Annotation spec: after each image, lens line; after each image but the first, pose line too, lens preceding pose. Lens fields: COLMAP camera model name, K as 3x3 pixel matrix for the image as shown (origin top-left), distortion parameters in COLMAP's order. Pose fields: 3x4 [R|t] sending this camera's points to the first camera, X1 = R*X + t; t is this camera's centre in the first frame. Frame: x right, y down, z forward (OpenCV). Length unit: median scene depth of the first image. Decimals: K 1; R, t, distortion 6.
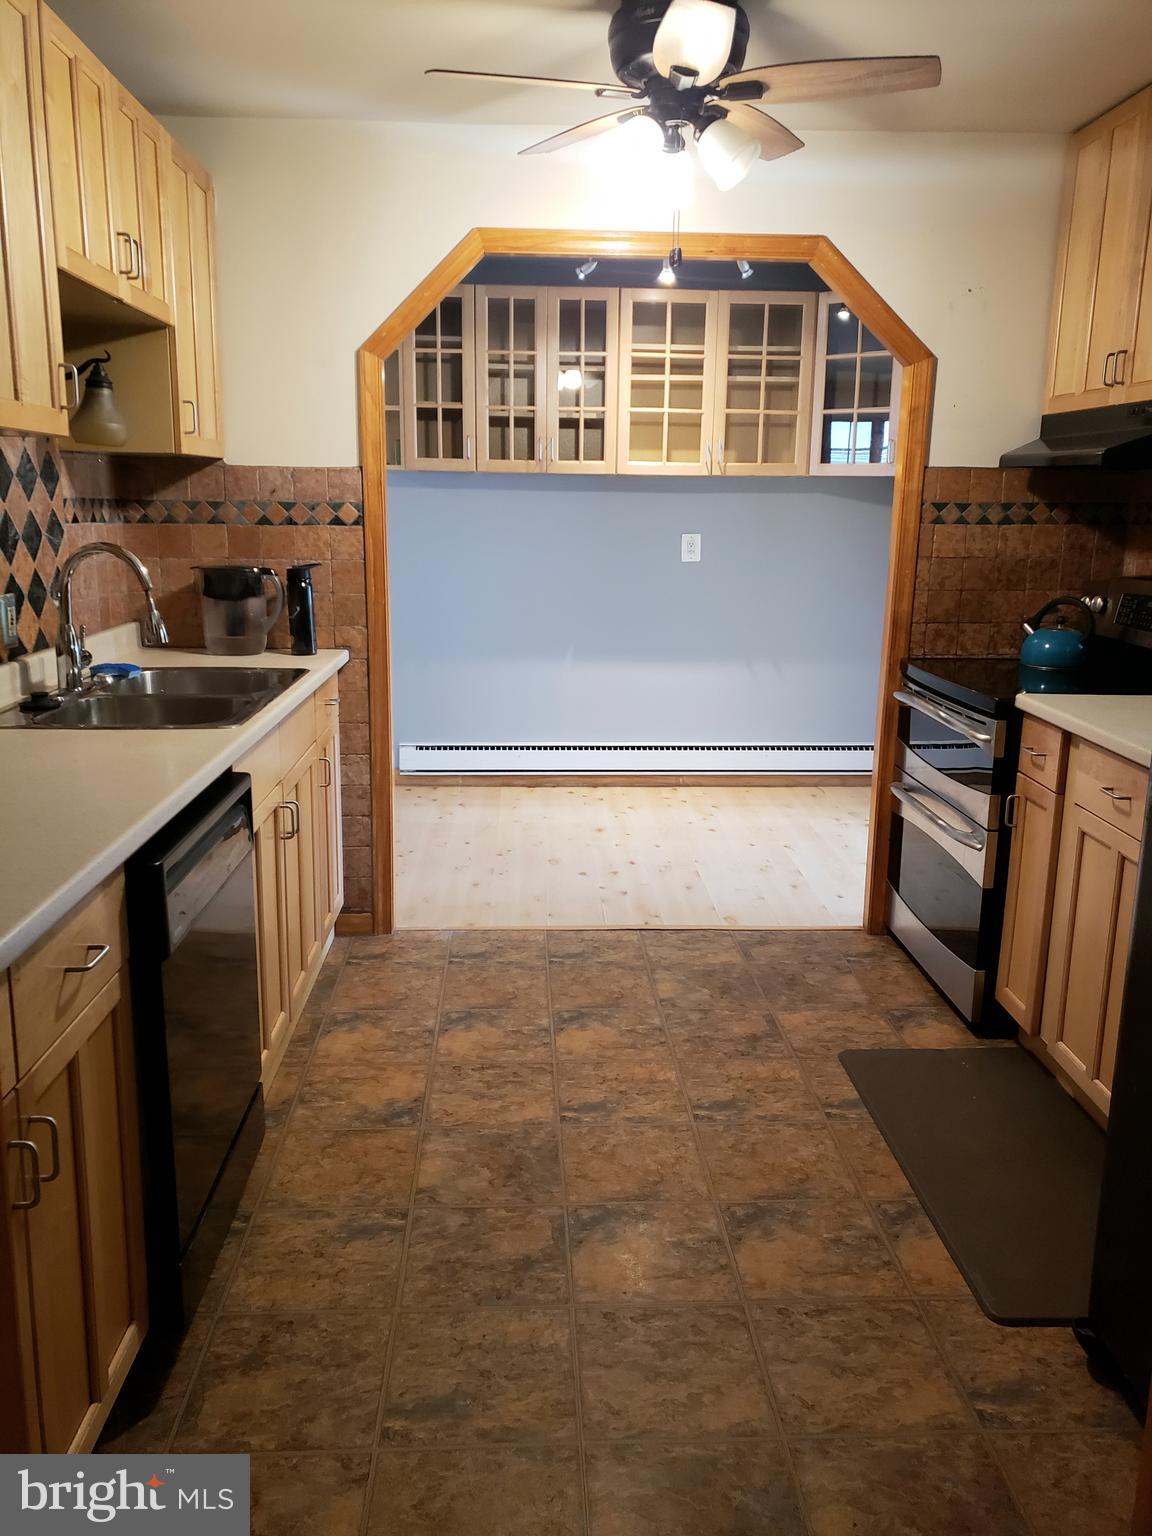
lens RADIAL K [[1190.5, 0, 576.0], [0, 1190.5, 768.0], [0, 0, 1]] dist [0.145955, -0.001410]
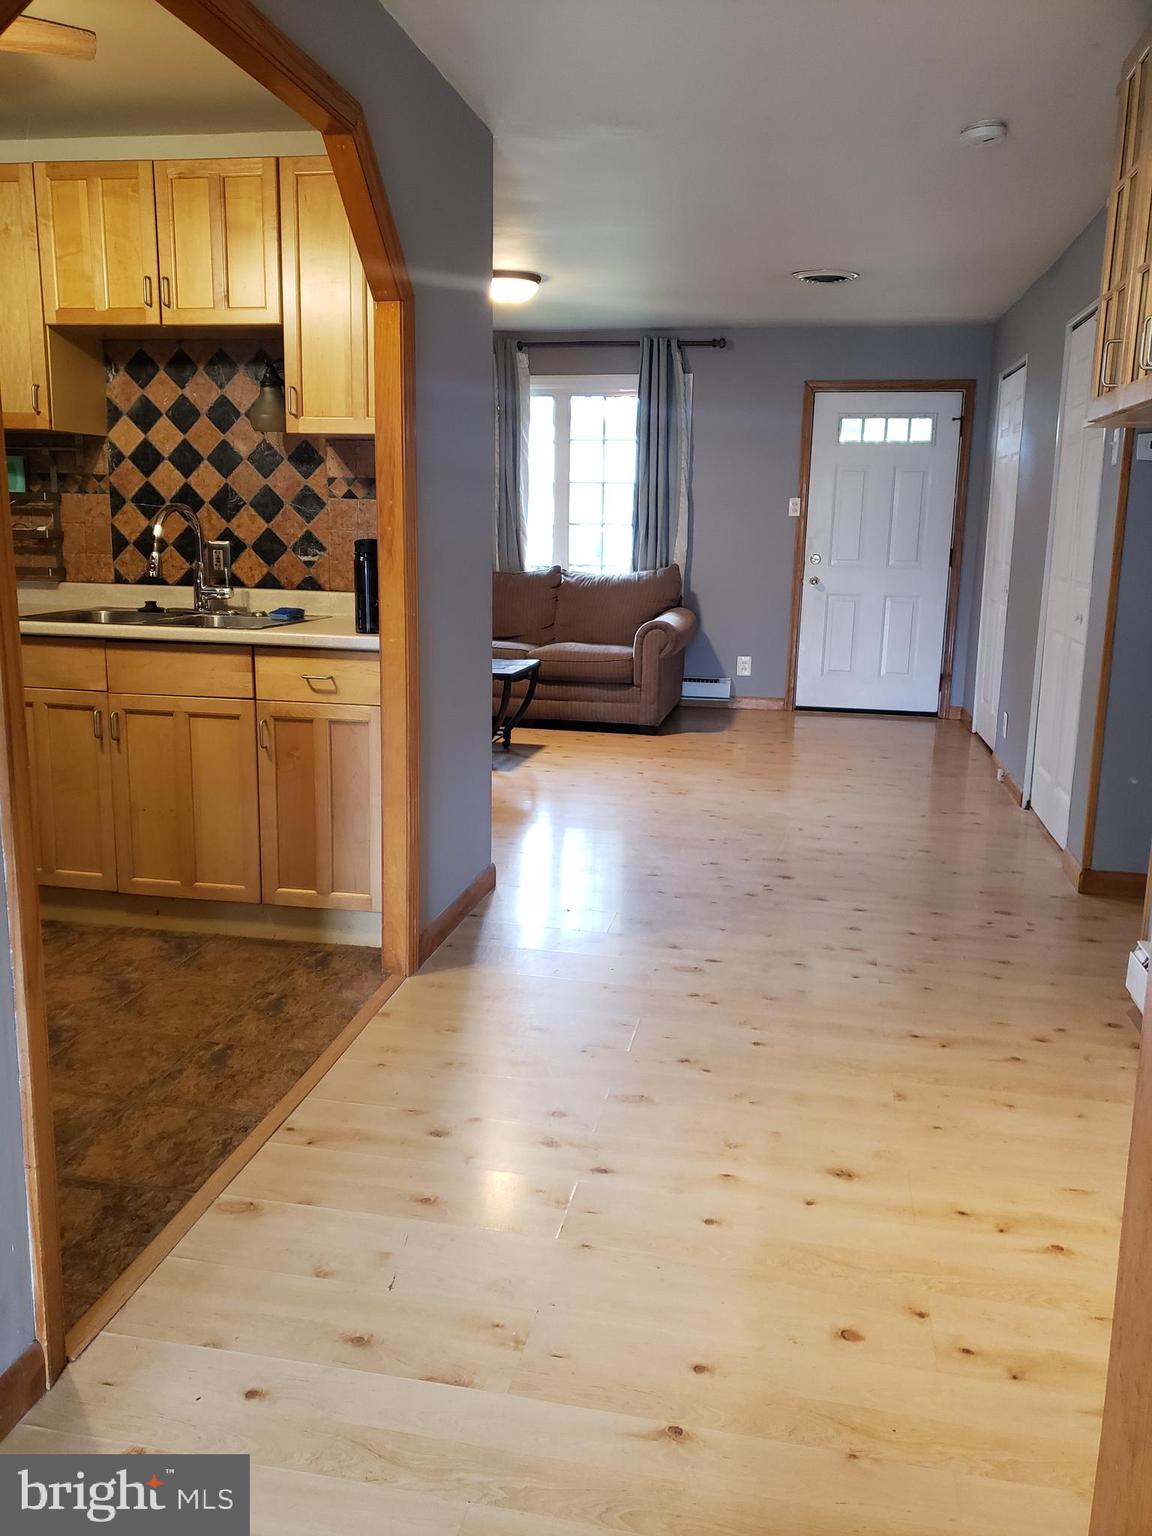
lens RADIAL K [[1207.4, 0, 576.0], [0, 1207.4, 768.0], [0, 0, 1]] dist [0.010030, 0.003465]
pose [[-0.244886, 0.181863, -0.952343, 0.644208], [-0.239949, 0.940326, 0.241268, -0.255282], [0.939391, 0.287597, -0.186635, 1.324599]]
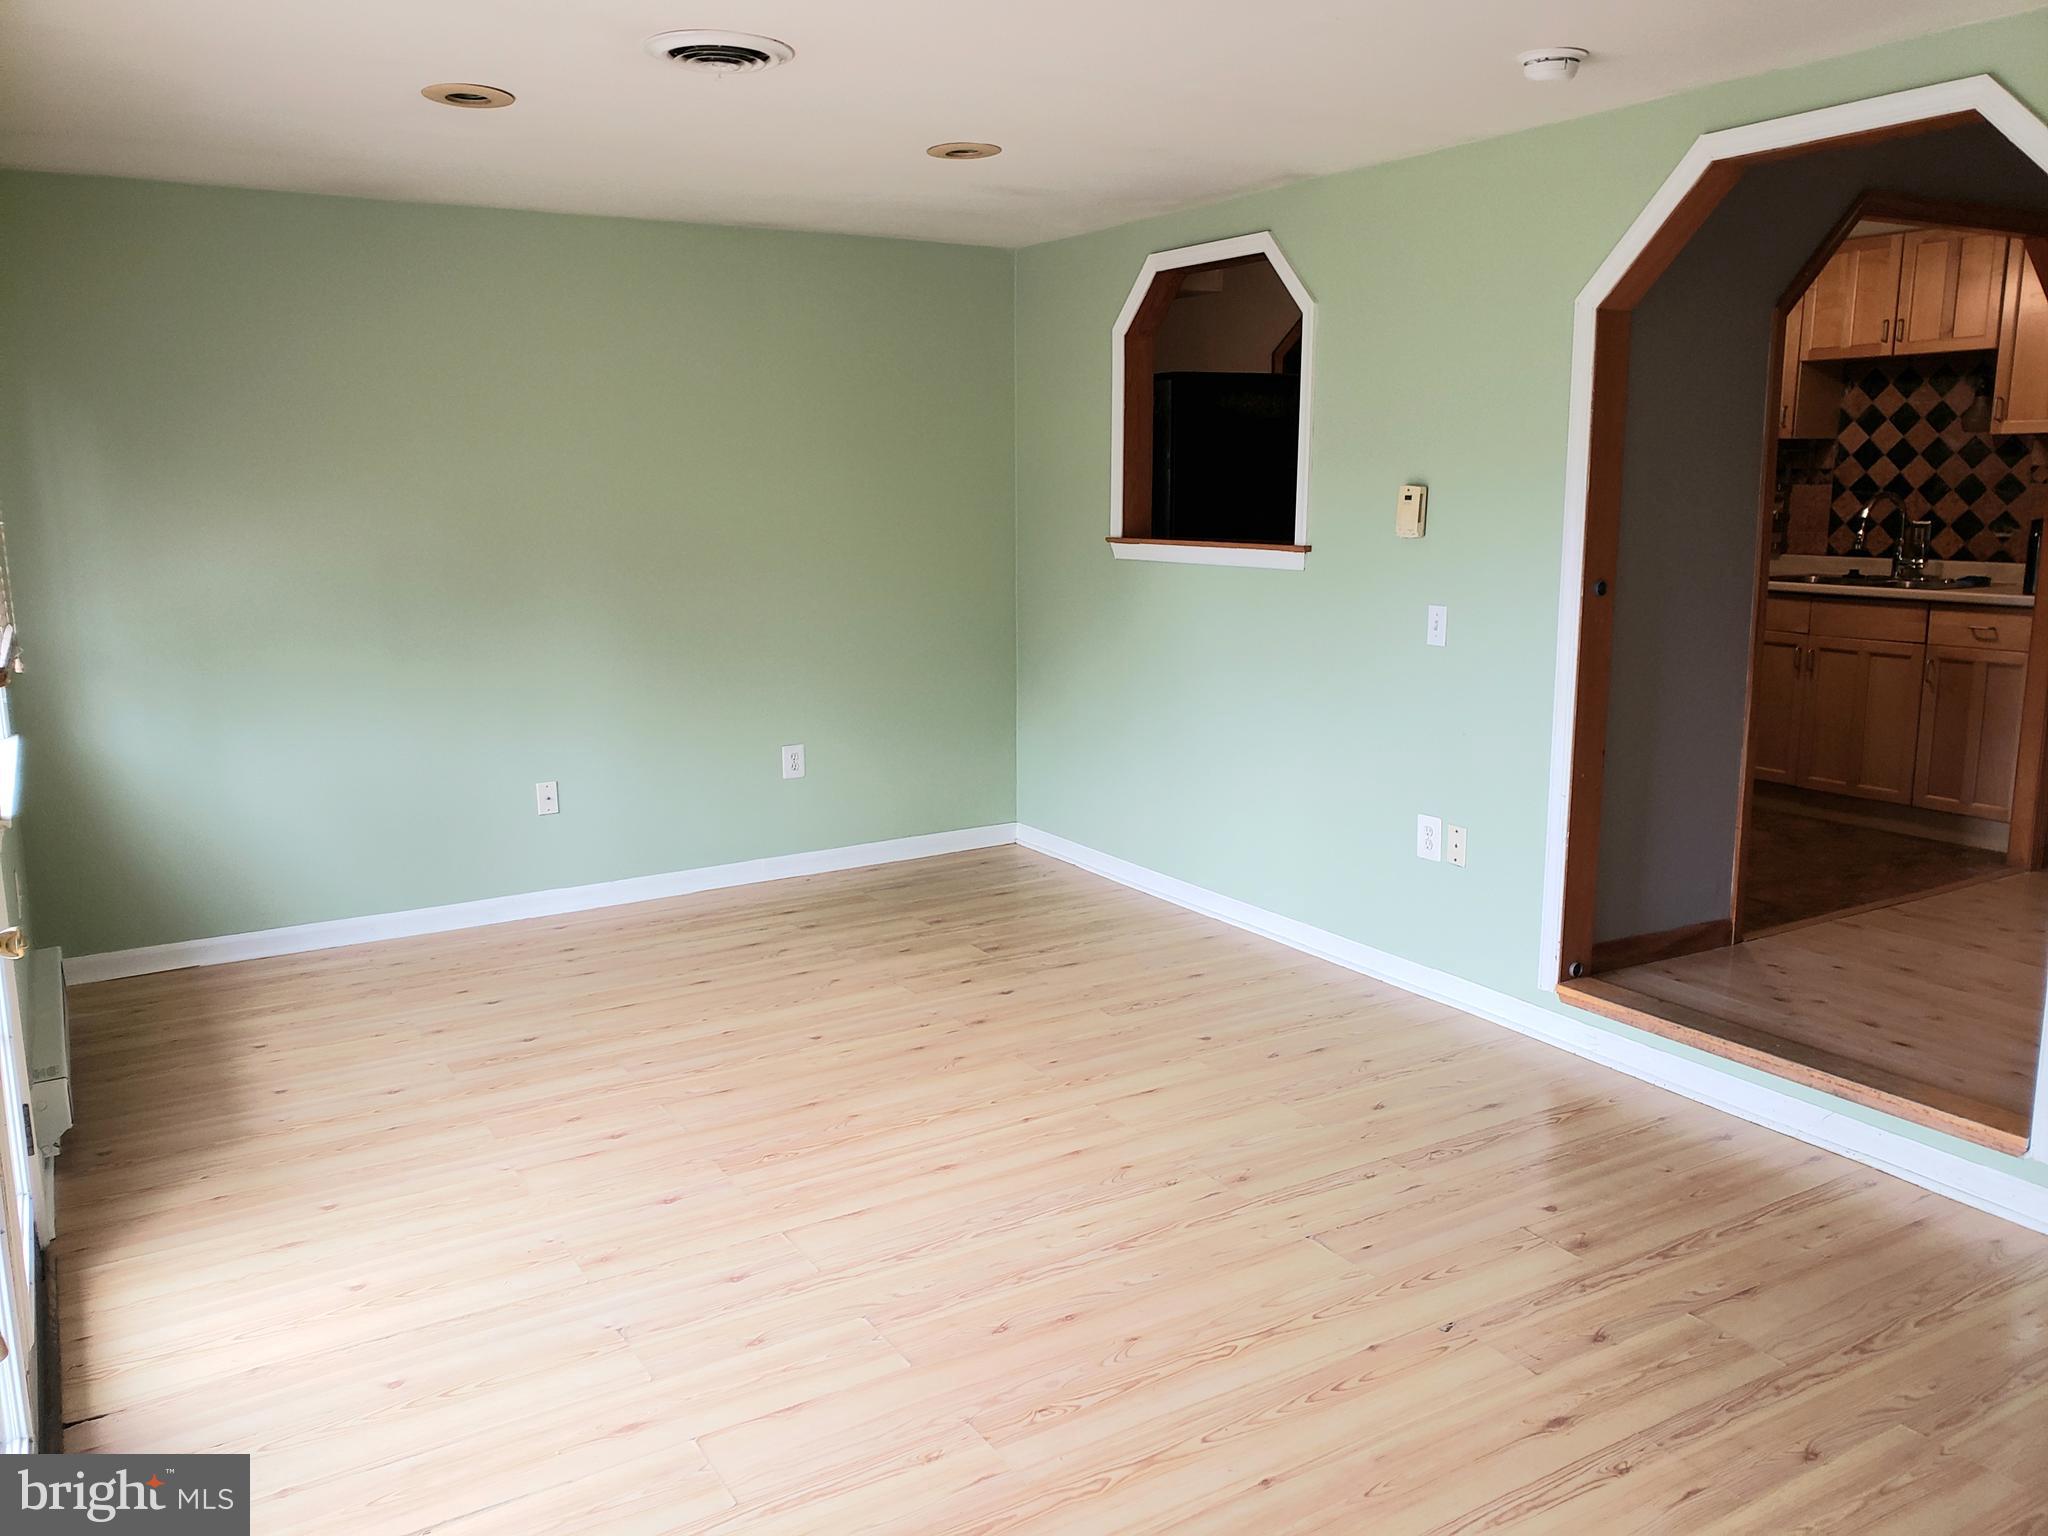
lens RADIAL K [[1609.8, 0, 989.7], [0, 1609.8, 761.9], [0, 0, 1]] dist [0.010030, 0.003465]
pose [[-0.885971, 0.082721, -0.456304, 1.367831], [-0.101513, 0.925504, 0.364880, -0.402741], [0.452494, 0.369594, -0.811572, 1.822883]]
